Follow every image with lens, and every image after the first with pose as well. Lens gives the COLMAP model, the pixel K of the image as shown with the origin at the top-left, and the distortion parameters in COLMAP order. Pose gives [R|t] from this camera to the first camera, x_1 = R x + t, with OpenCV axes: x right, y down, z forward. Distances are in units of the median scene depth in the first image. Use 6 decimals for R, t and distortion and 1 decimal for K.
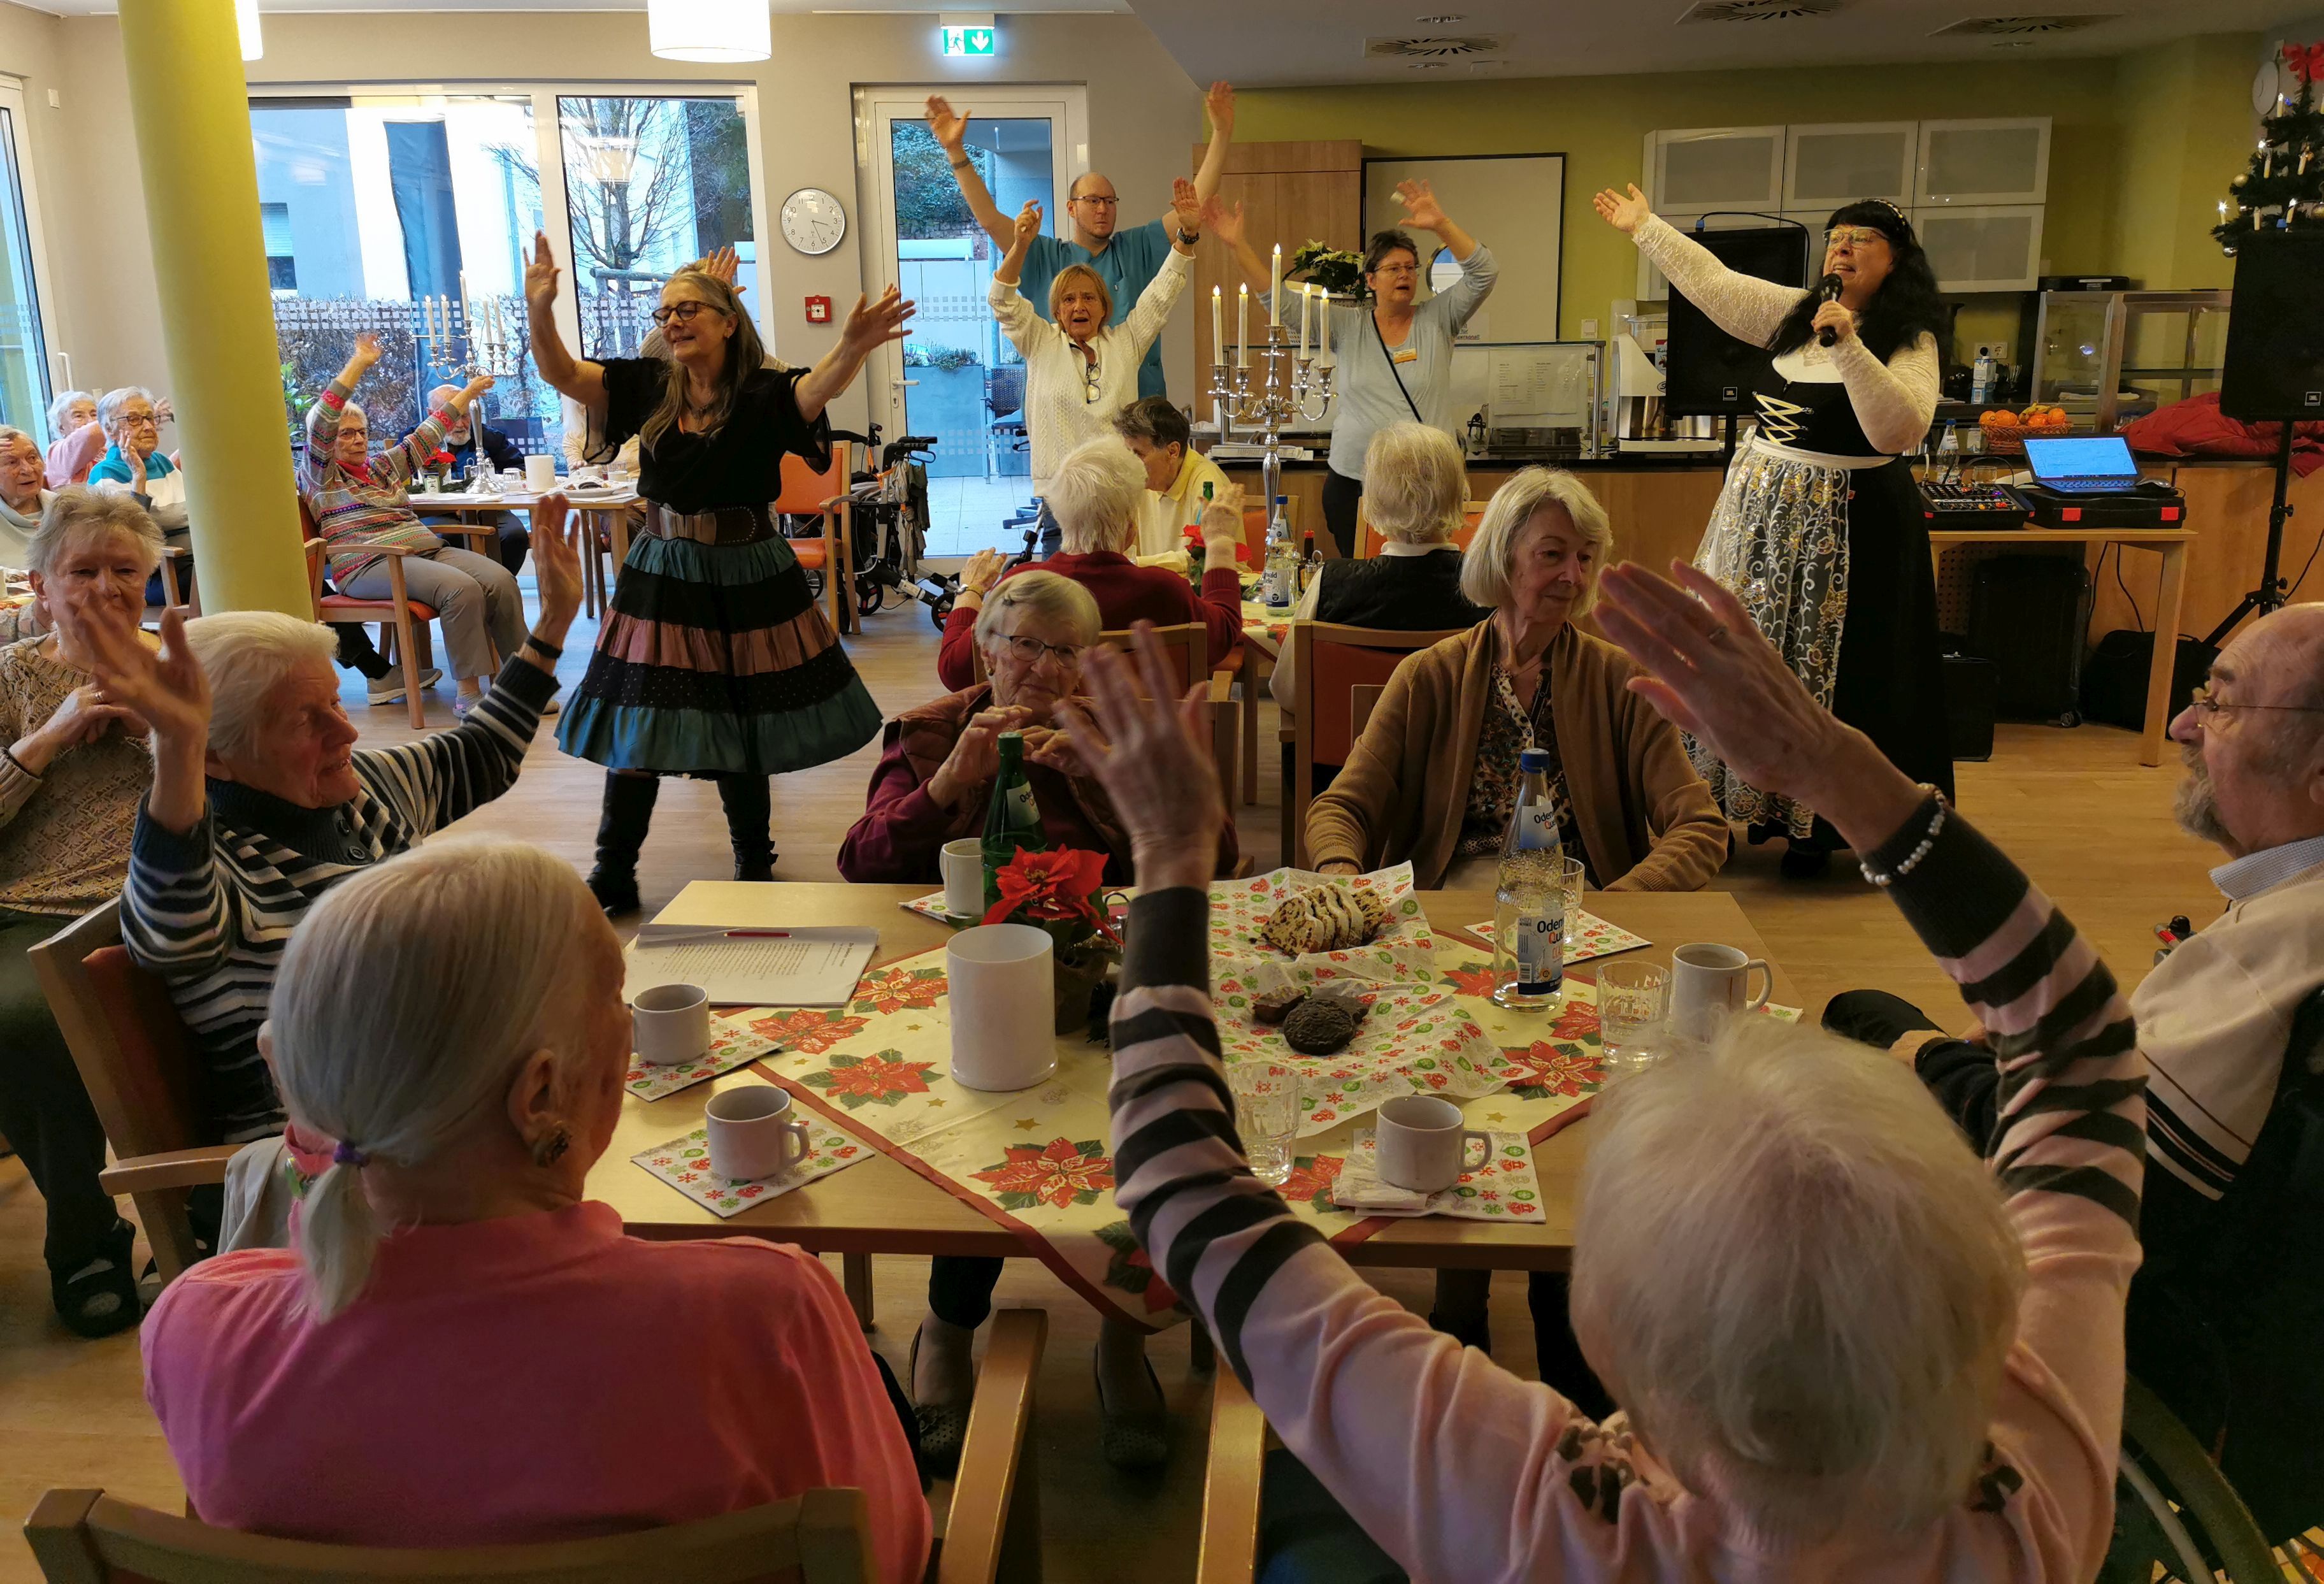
lens RADIAL K [[1701.8, 0, 1162.0], [0, 1701.8, 792.0], [0, 0, 1]] dist [0.005536, -0.000753]
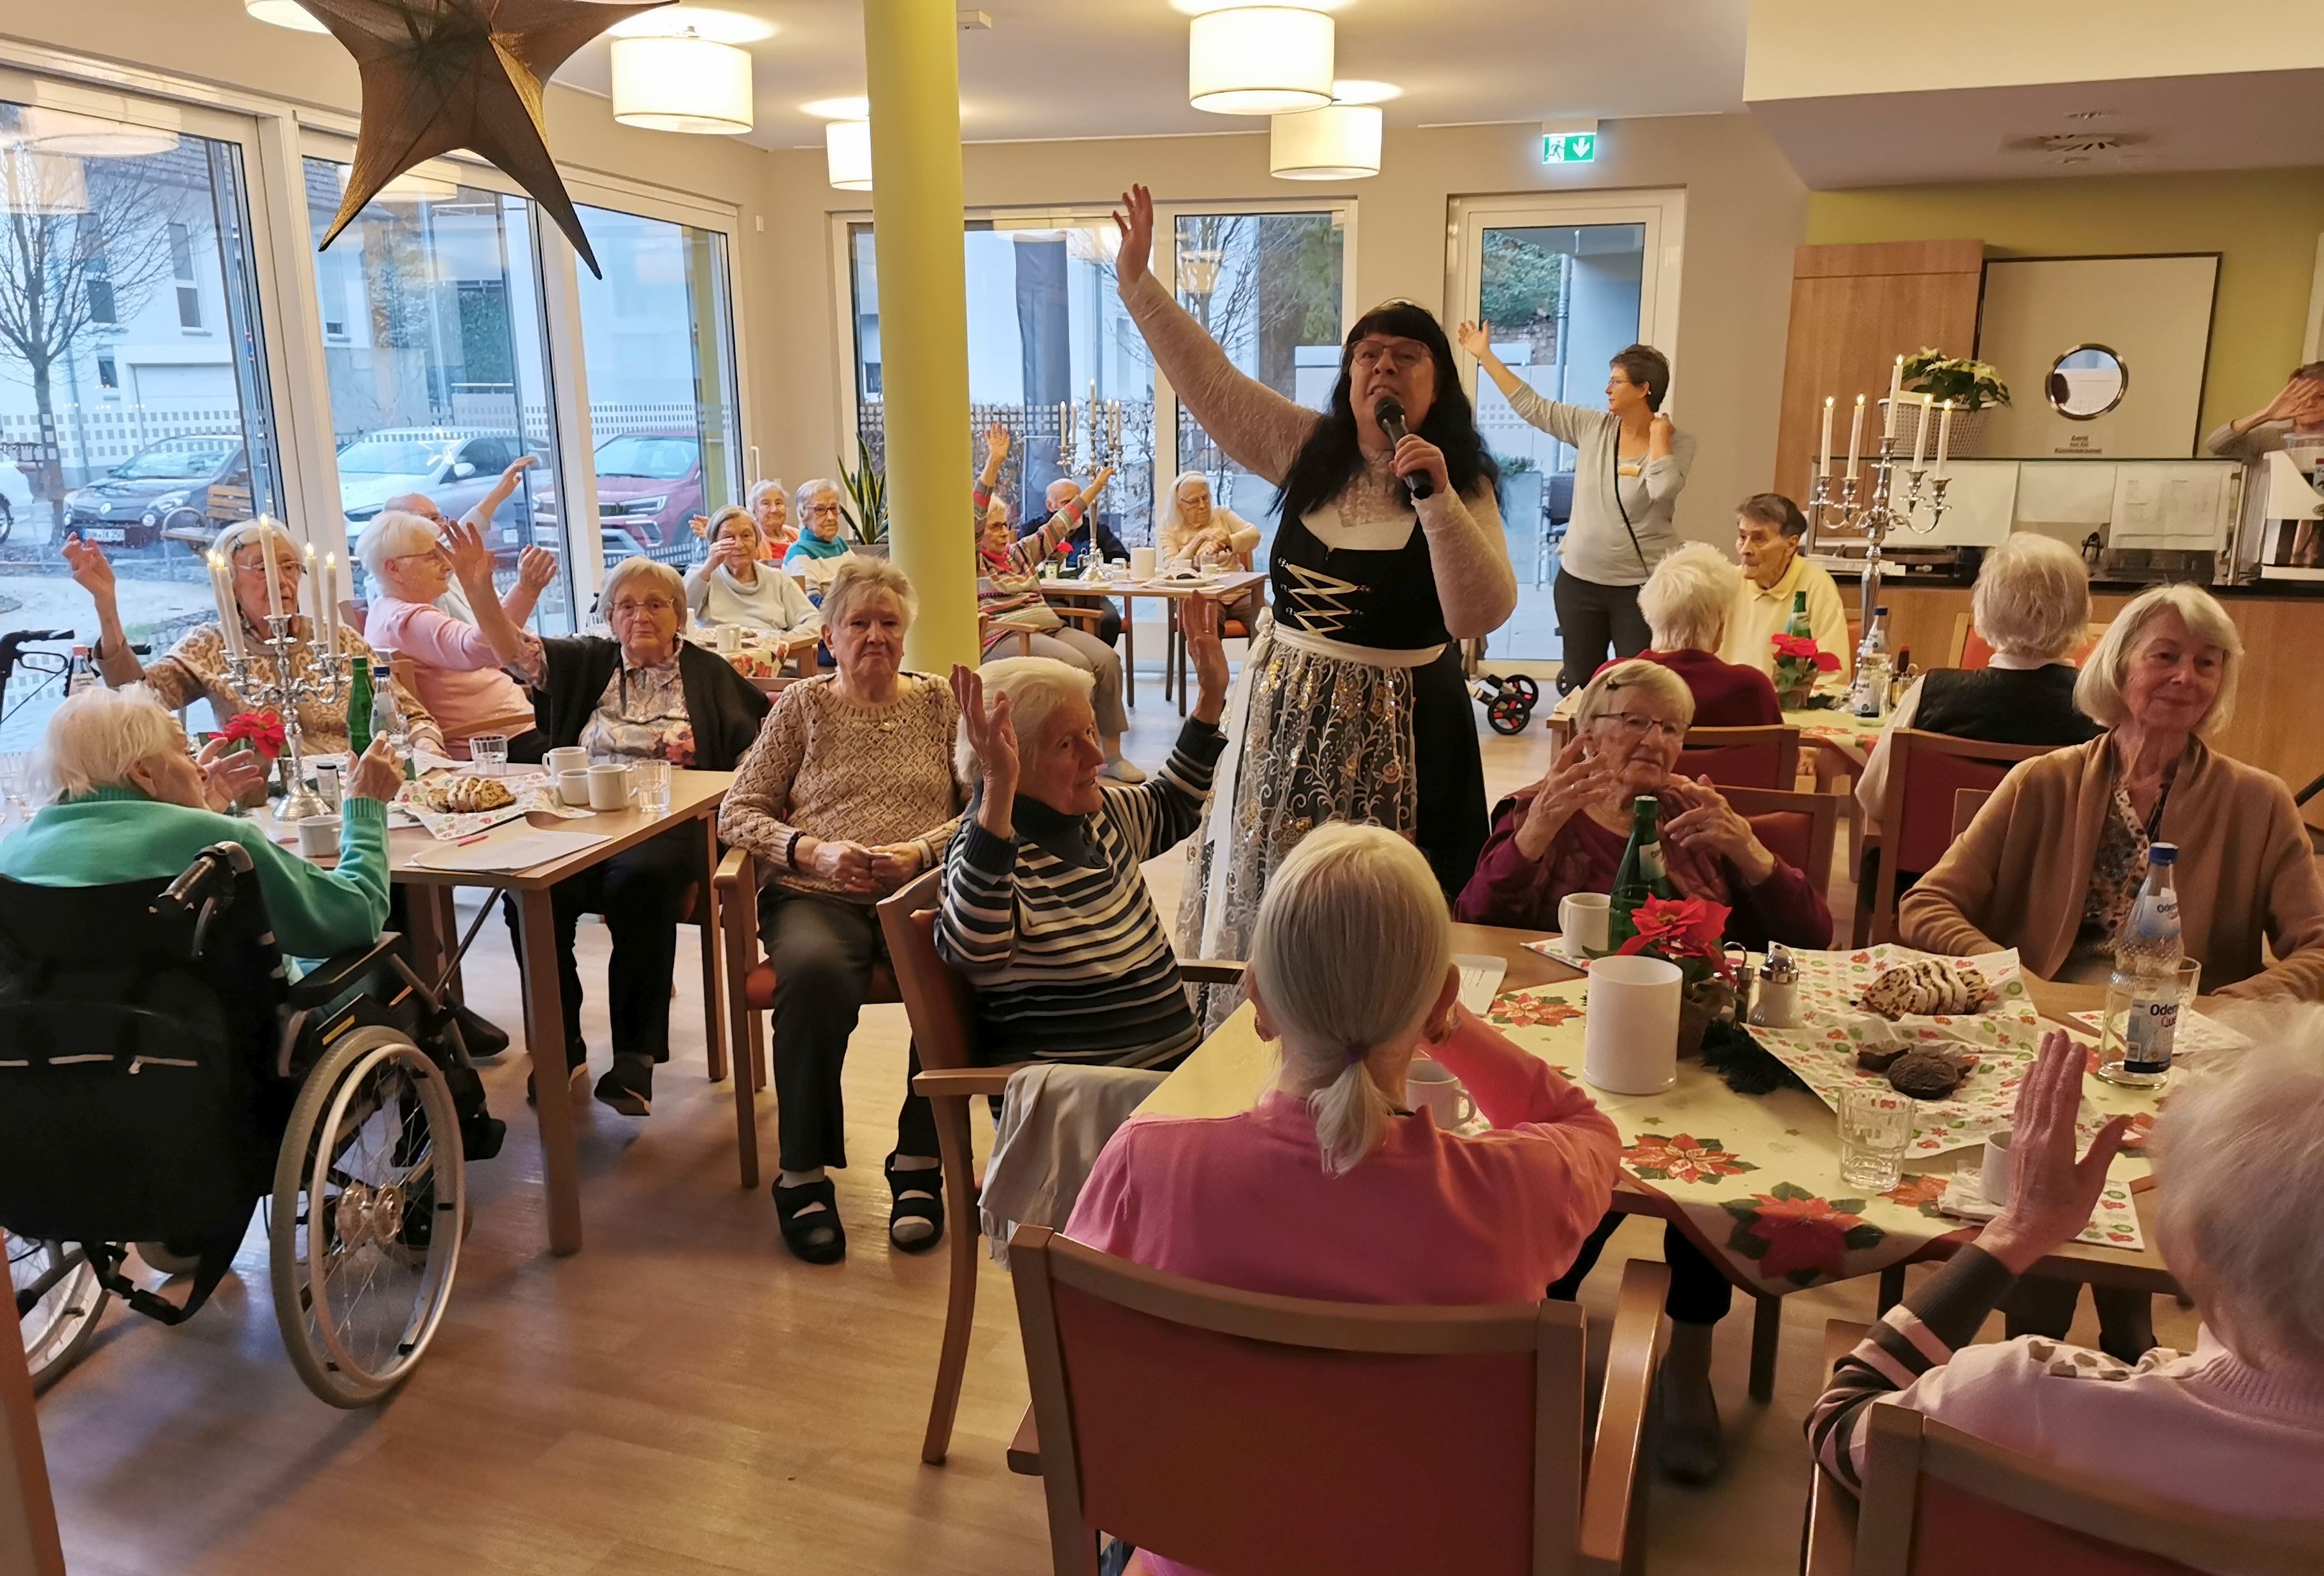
lens RADIAL K [[1728.9, 0, 1165.5], [0, 1728.9, 925.2], [0, 0, 1]] dist [0.044157, -0.072436]
pose [[0.957278, 0.090273, -0.274716, -0.053358], [-0.087363, 0.995915, 0.022837, 0.039698], [0.275656, 0.002139, 0.961254, -0.153615]]
